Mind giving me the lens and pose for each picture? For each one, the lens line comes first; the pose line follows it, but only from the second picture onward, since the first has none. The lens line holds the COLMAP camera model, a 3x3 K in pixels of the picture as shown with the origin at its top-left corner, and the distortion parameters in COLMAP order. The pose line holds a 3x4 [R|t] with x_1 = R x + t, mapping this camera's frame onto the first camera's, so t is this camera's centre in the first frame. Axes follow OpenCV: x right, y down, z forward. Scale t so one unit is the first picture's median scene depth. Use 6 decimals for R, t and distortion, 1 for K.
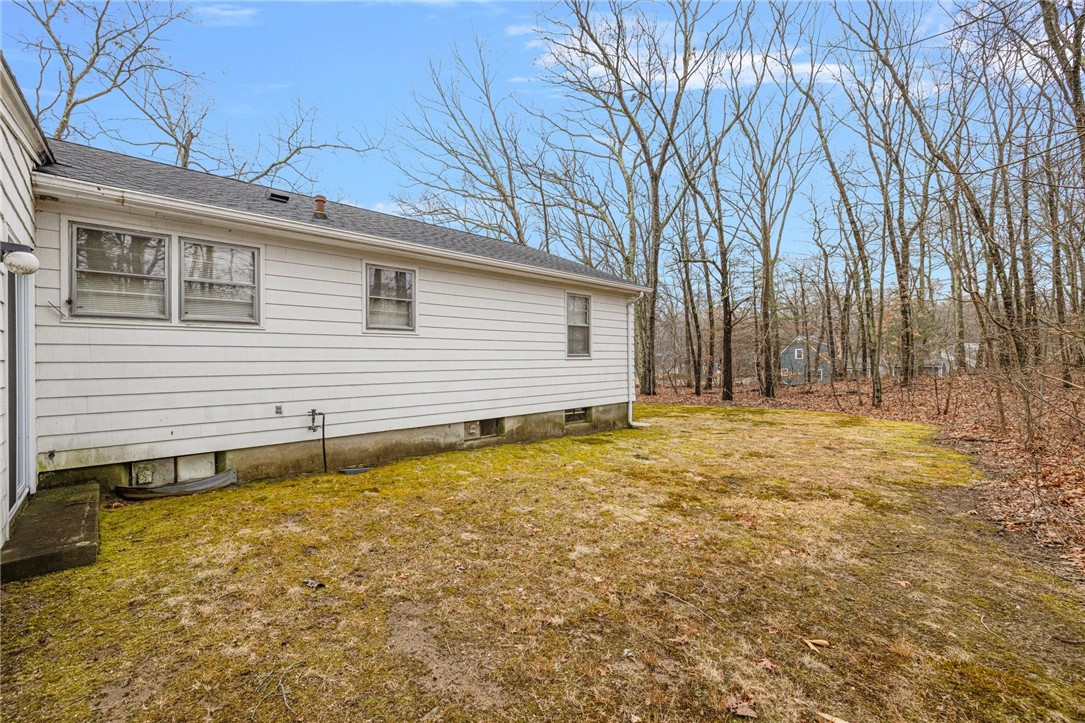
lens RADIAL K [[455.7, 0, 540.7], [0, 455.7, 362.0], [0, 0, 1]] dist [-0.001469, 0.000144]
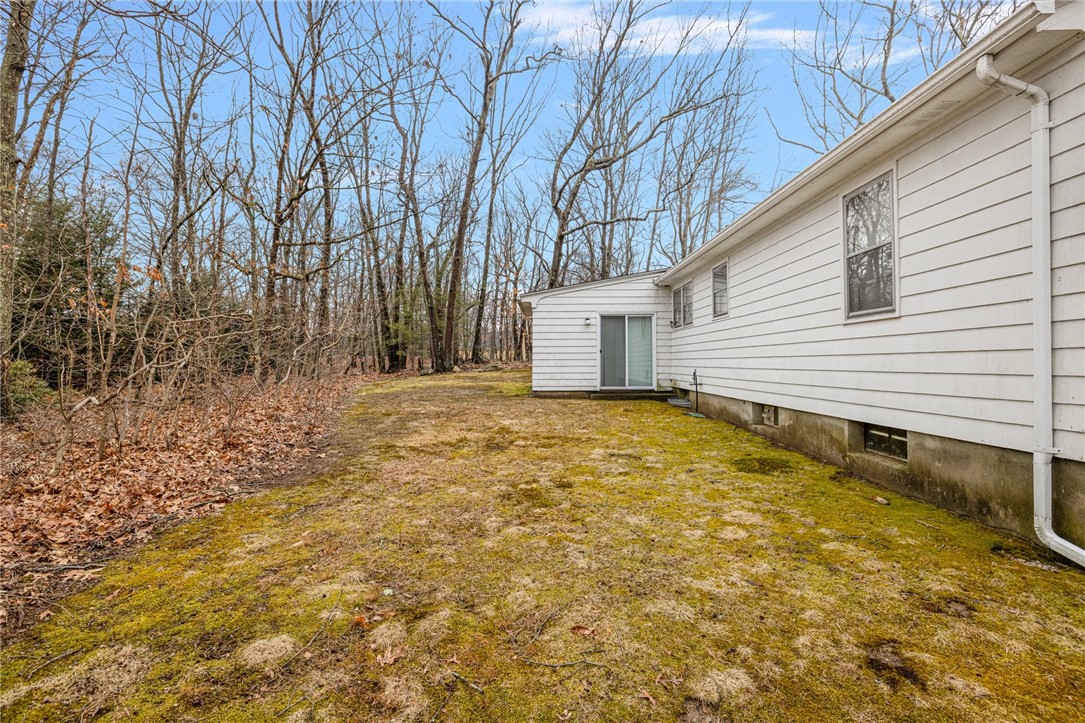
lens RADIAL K [[506.1, 0, 537.5], [0, 506.1, 359.4], [0, 0, 1]] dist [-0.004835, 0.000387]
pose [[-0.703751, 0.006756, -0.710415, 0.301527], [0.008473, 0.999963, 0.001116, 0.013106], [0.710396, -0.005234, -0.703782, 0.482127]]
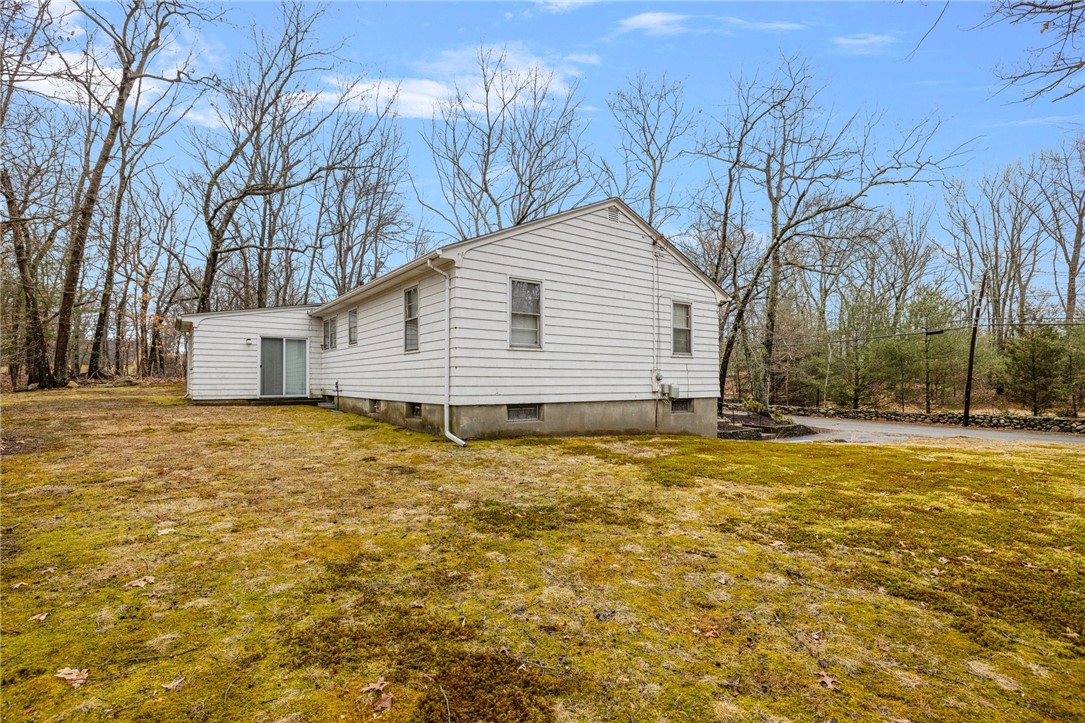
lens RADIAL K [[506.1, 0, 538.7], [0, 506.1, 371.2], [0, 0, 1]] dist [-0.004835, 0.000387]
pose [[-0.140358, -0.009230, -0.990058, 0.489248], [0.000934, 0.999955, -0.009455, 0.018888], [0.990100, -0.002252, -0.140343, 0.613609]]
